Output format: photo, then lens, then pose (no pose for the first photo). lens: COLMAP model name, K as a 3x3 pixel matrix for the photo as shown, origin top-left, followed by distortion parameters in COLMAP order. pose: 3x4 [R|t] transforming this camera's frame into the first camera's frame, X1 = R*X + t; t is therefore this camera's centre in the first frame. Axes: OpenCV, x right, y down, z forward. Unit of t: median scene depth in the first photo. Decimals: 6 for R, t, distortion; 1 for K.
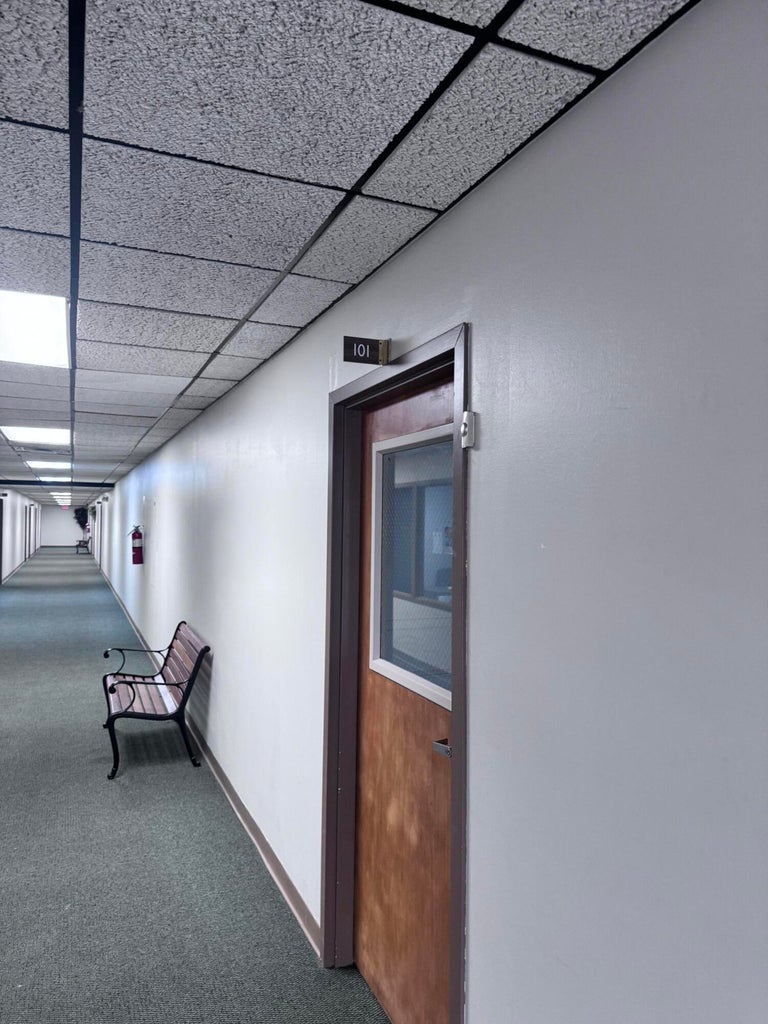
lens RADIAL K [[722.8, 0, 384.0], [0, 722.8, 512.0], [0, 0, 1]] dist [0.056840, -0.006423]
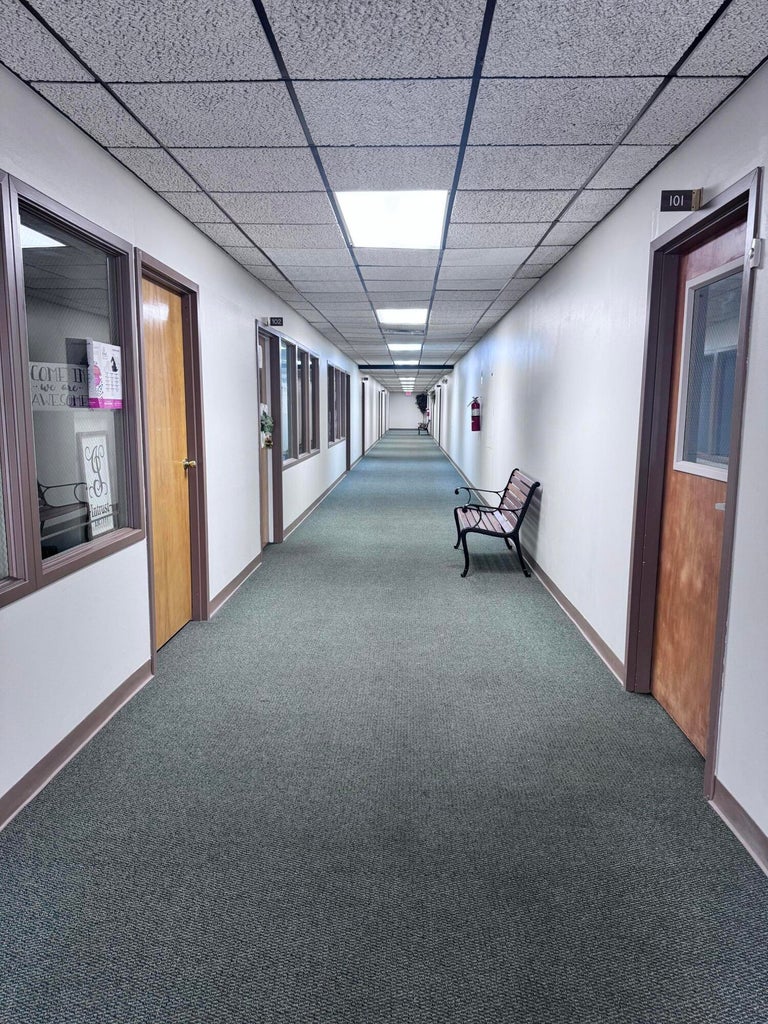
lens RADIAL K [[724.5, 0, 368.4], [0, 724.5, 510.2], [0, 0, 1]] dist [0.062221, -0.086212]
pose [[0.895981, 0.059152, -0.440135, 0.066115], [0.006054, 0.989370, 0.145291, 0.097284], [0.444051, -0.132842, 0.886099, -0.350299]]
